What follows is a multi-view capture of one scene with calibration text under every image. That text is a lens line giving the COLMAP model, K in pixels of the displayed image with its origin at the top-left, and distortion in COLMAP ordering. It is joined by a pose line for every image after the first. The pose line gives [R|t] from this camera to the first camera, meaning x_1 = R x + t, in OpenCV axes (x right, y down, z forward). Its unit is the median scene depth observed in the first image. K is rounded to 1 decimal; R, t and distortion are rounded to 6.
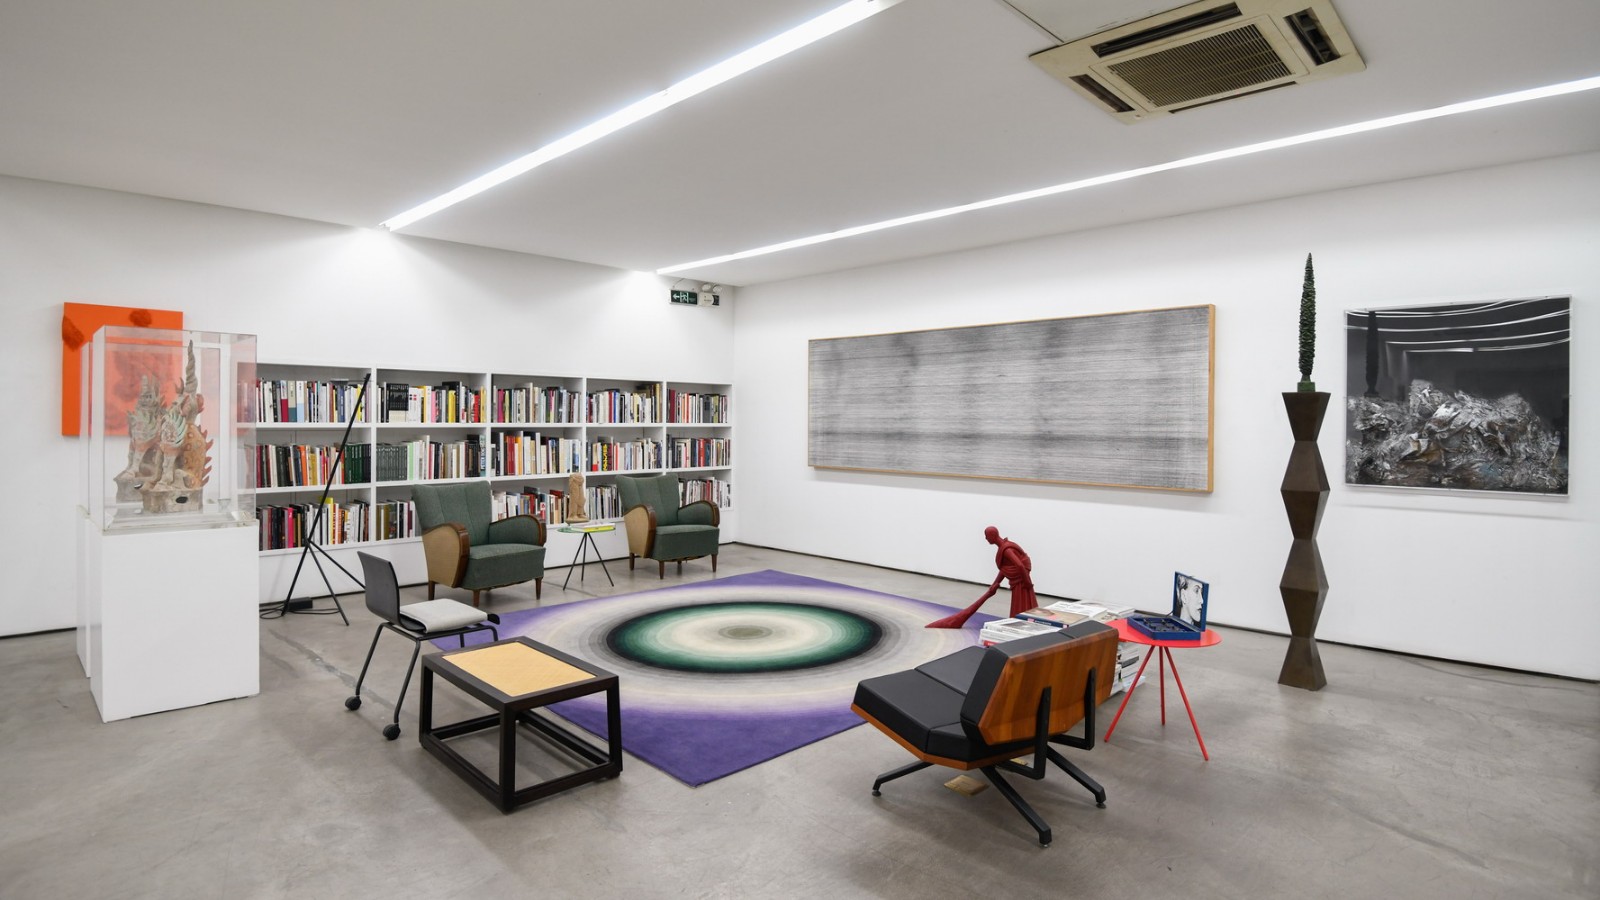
lens RADIAL K [[795.8, 0, 800.0], [0, 795.8, 450.0], [0, 0, 1]] dist [-0.034760, -0.000168]
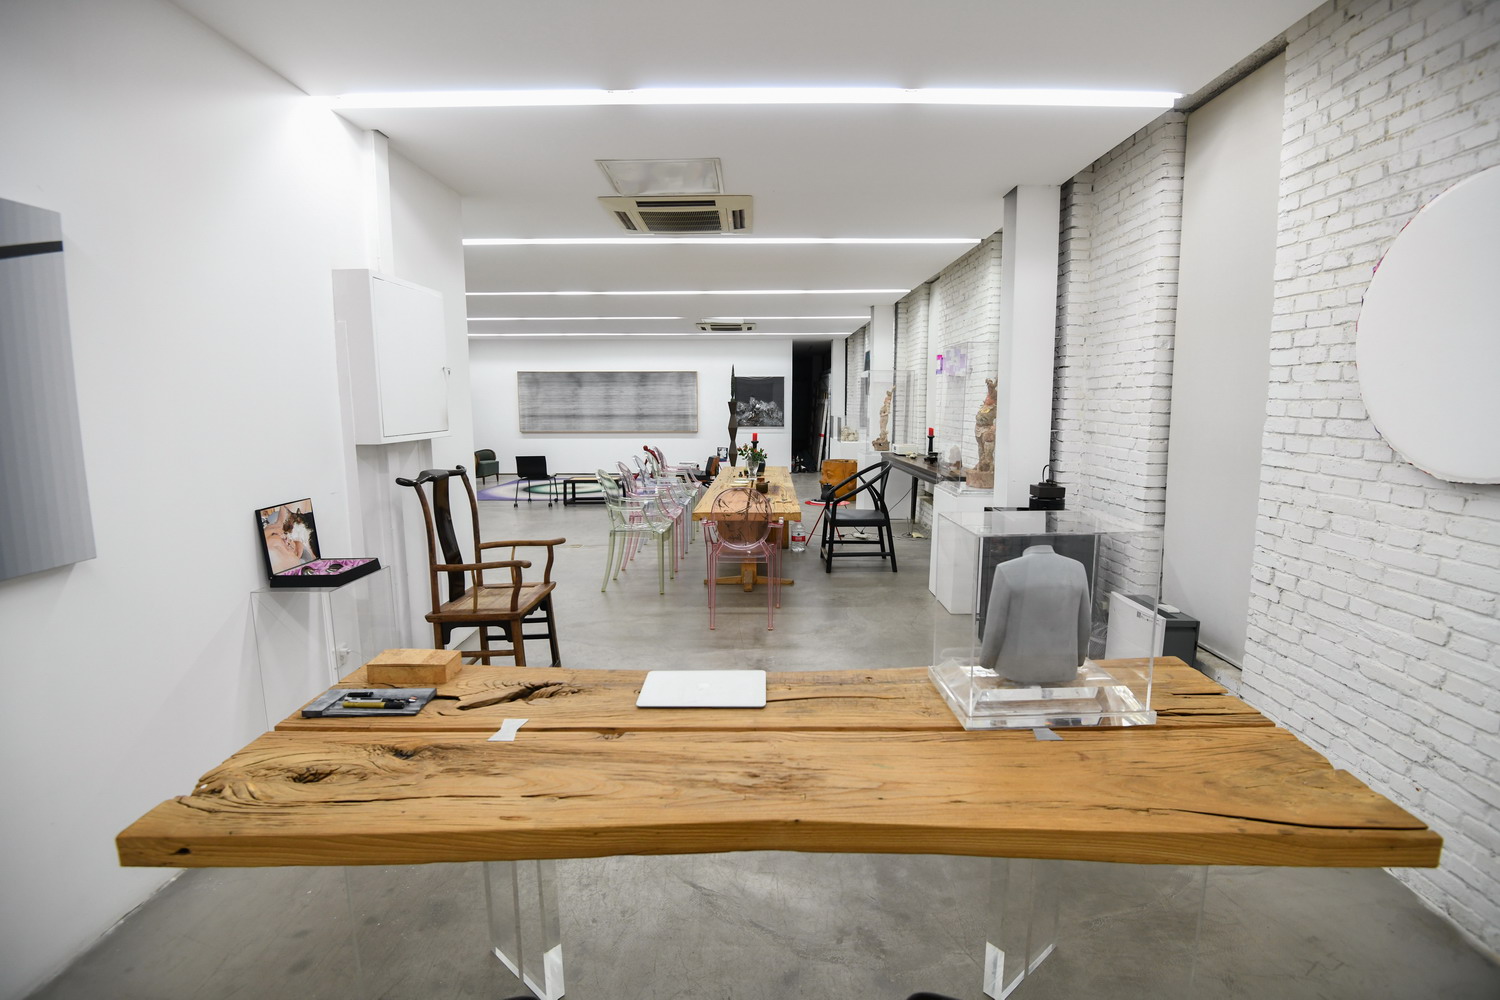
lens RADIAL K [[700.7, 0, 750.0], [0, 700.7, 500.0], [0, 0, 1]] dist [-0.002031, -0.000410]
pose [[0.715377, -0.106102, 0.690636, -0.982863], [0.033021, 0.992433, 0.118263, -0.000124], [-0.697958, -0.061798, 0.713468, -0.877143]]
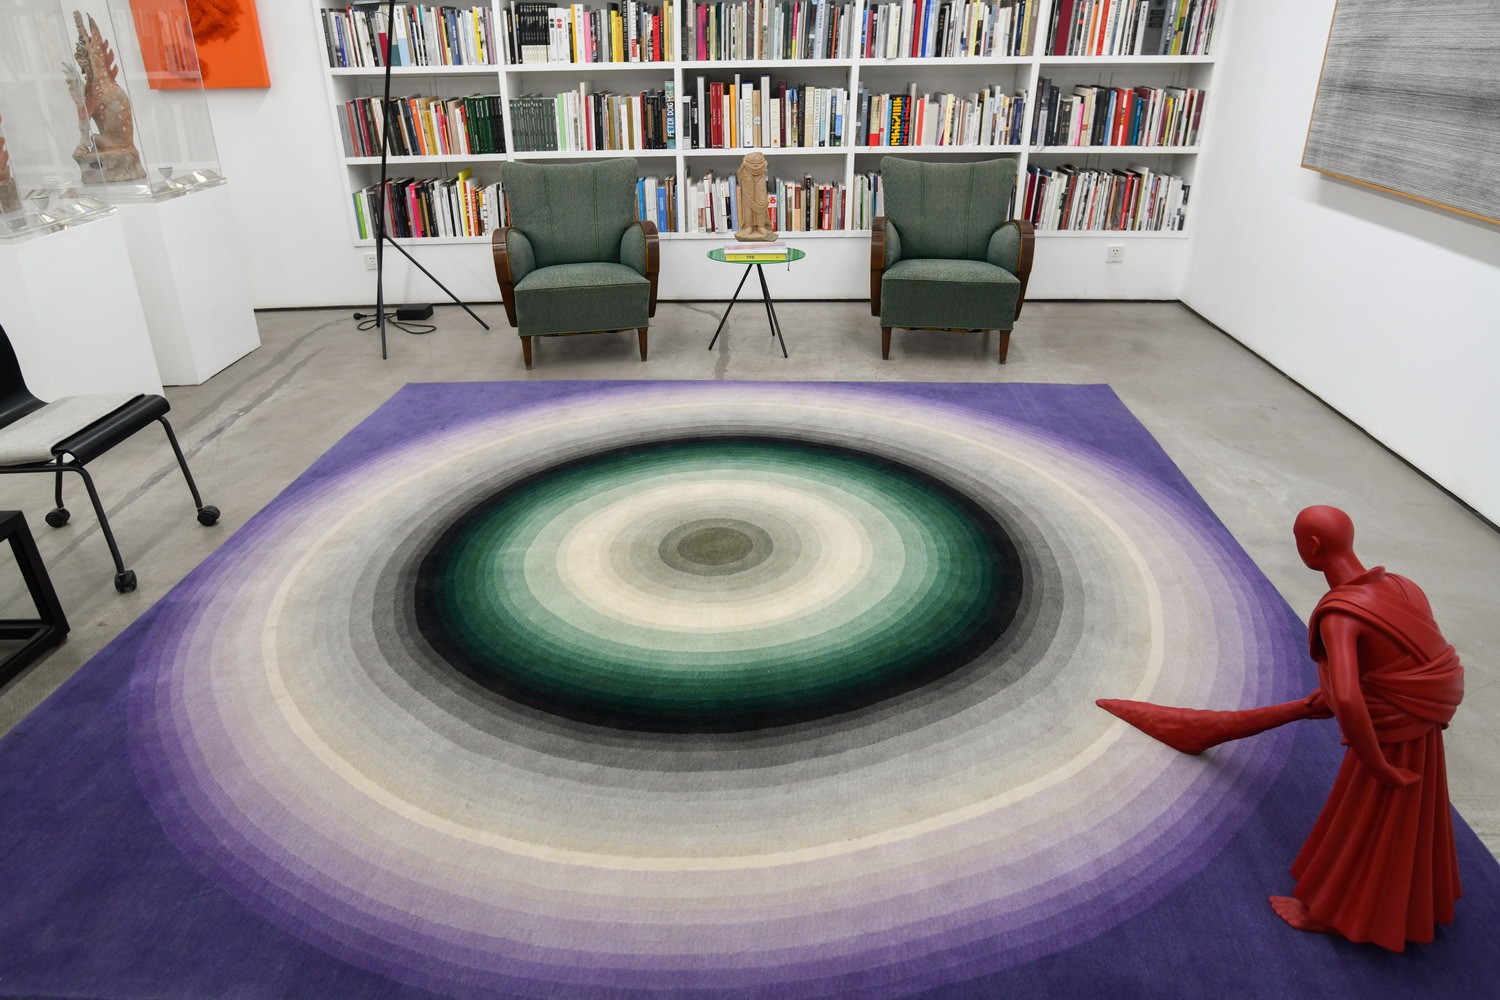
lens RADIAL K [[956.1, 0, 747.9], [0, 956.1, 402.3], [0, 0, 1]] dist [-0.032123, 0.002124]
pose [[0.667698, 0.253463, -0.699954, 0.229041], [-0.009069, 0.942952, 0.332805, -0.029474], [0.744377, -0.215865, 0.631906, 0.480808]]
